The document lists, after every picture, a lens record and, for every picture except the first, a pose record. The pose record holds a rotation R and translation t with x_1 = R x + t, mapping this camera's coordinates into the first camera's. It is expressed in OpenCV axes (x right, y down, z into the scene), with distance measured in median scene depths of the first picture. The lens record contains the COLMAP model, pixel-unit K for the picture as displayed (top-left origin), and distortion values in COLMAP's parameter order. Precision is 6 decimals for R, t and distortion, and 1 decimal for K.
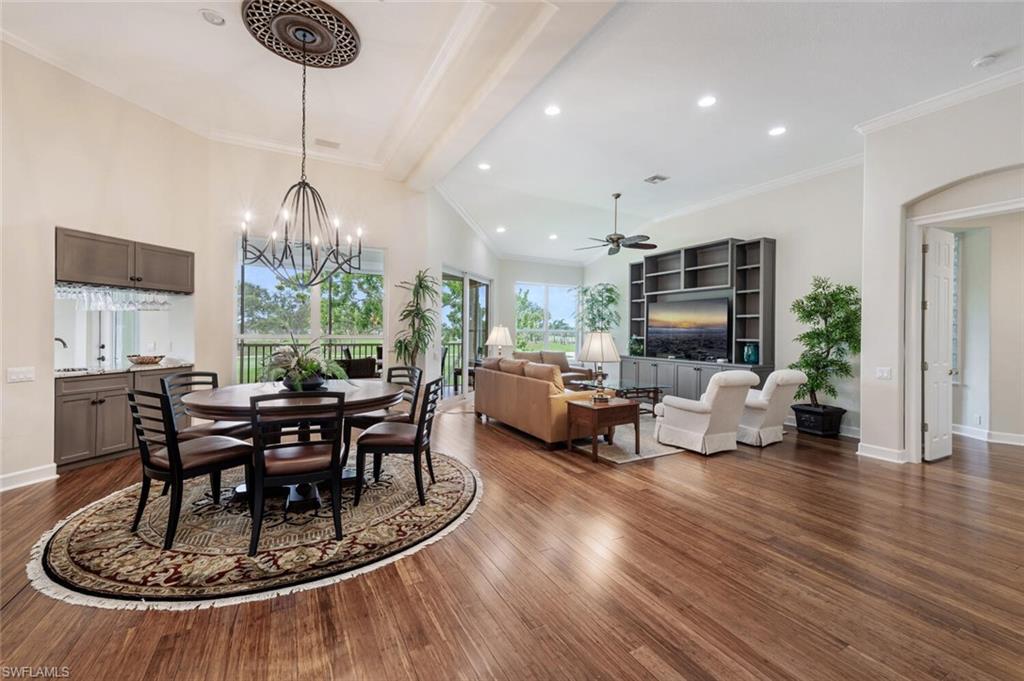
lens RADIAL K [[435.3, 0, 512.0], [0, 435.3, 340.5], [0, 0, 1]] dist [-0.000953, 0.000283]
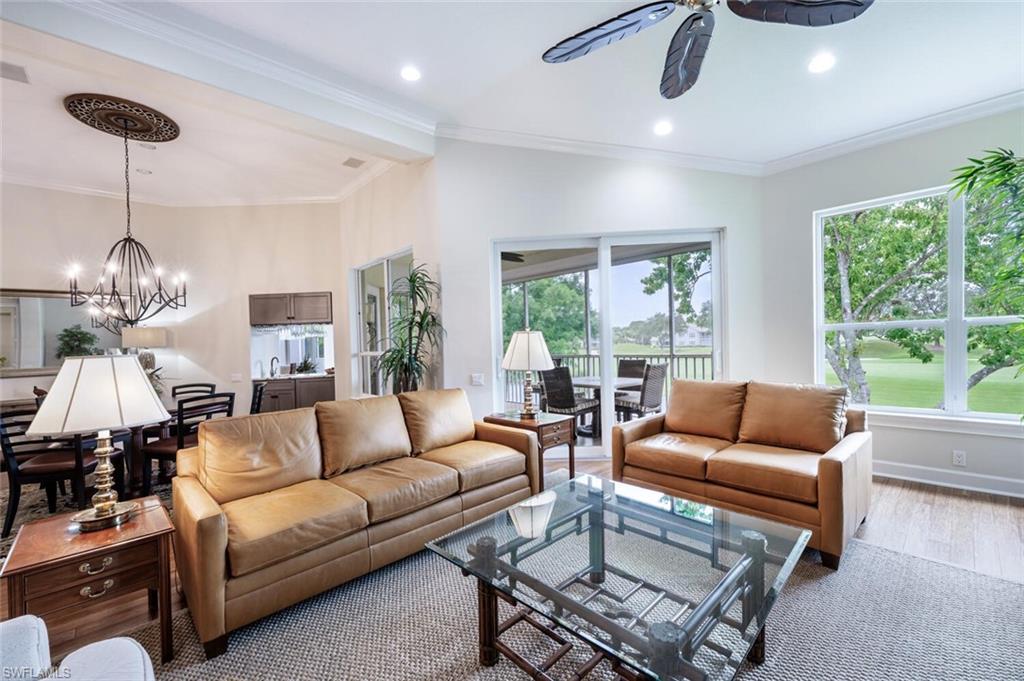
lens RADIAL K [[435.3, 0, 512.0], [0, 435.3, 340.5], [0, 0, 1]] dist [-0.000953, 0.000283]
pose [[0.240838, -0.023345, -0.970285, 0.749462], [0.021272, 0.999597, -0.018771, -0.018628], [0.970332, -0.016119, 0.241237, 1.341423]]
